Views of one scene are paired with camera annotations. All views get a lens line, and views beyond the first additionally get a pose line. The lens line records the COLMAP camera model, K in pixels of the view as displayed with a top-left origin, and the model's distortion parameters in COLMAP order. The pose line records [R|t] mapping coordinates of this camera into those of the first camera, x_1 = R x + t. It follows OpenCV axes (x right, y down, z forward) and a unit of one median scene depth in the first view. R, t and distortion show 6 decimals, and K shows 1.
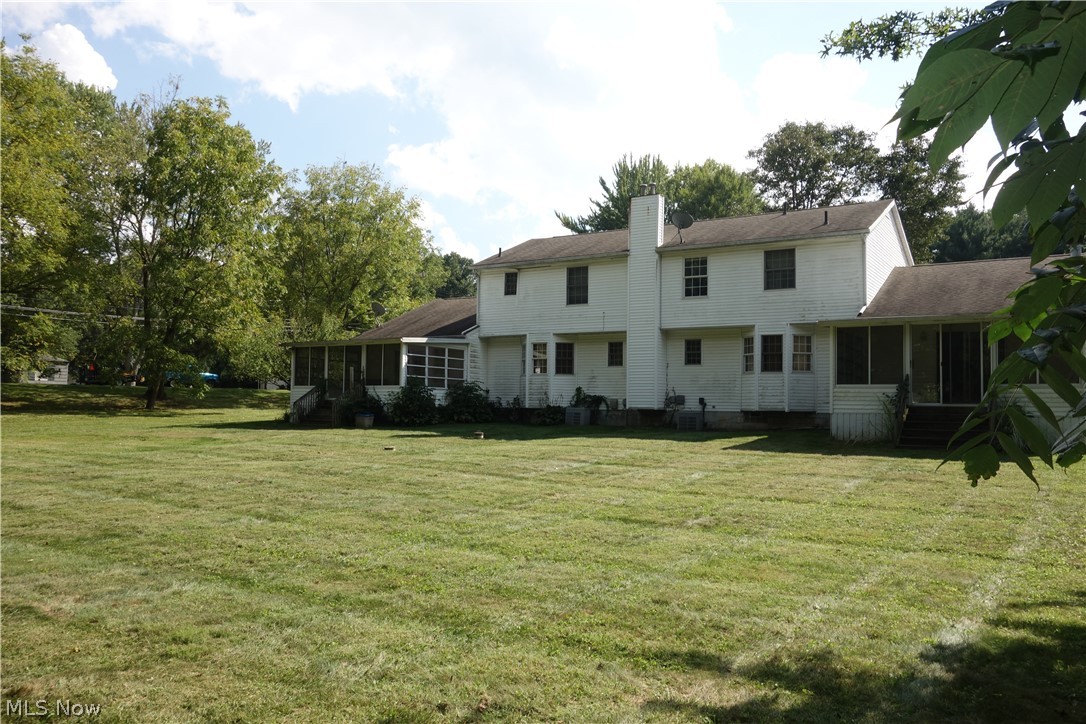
lens RADIAL K [[856.5, 0, 545.0], [0, 856.5, 360.8], [0, 0, 1]] dist [0.006358, 0.001532]
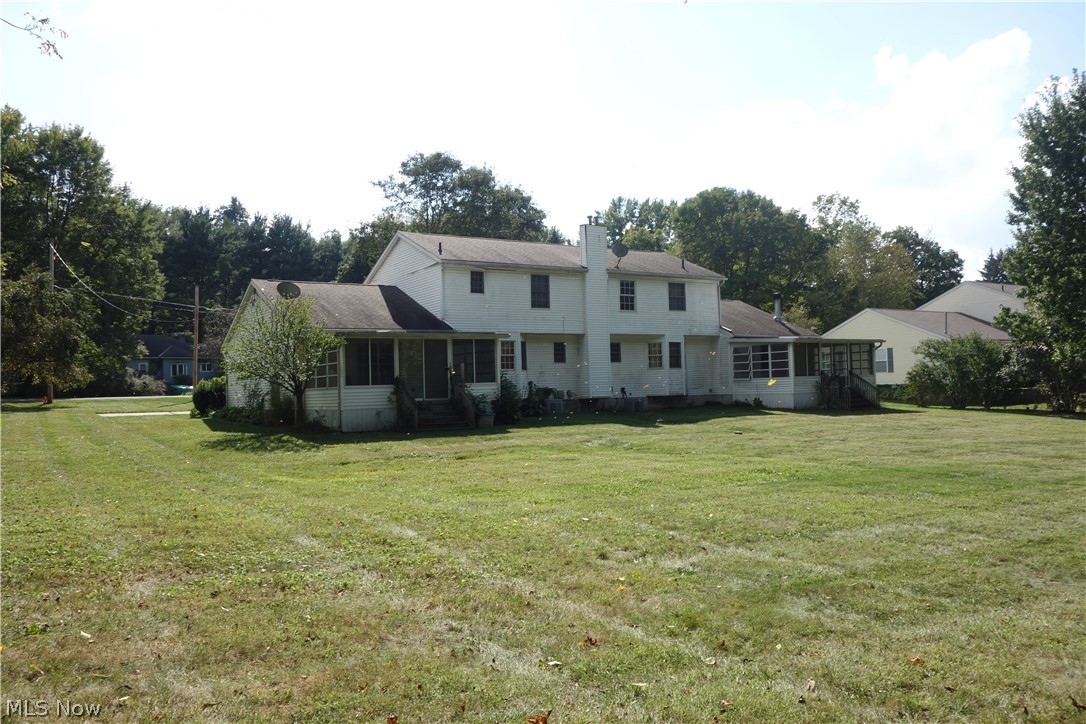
lens RADIAL K [[856.5, 0, 545.1], [0, 856.5, 364.4], [0, 0, 1]] dist [0.006358, 0.001532]
pose [[0.391242, 0.008854, 0.920245, -1.078569], [-0.000407, 0.999955, -0.009448, 0.020130], [-0.920288, 0.003322, 0.391228, 0.601680]]
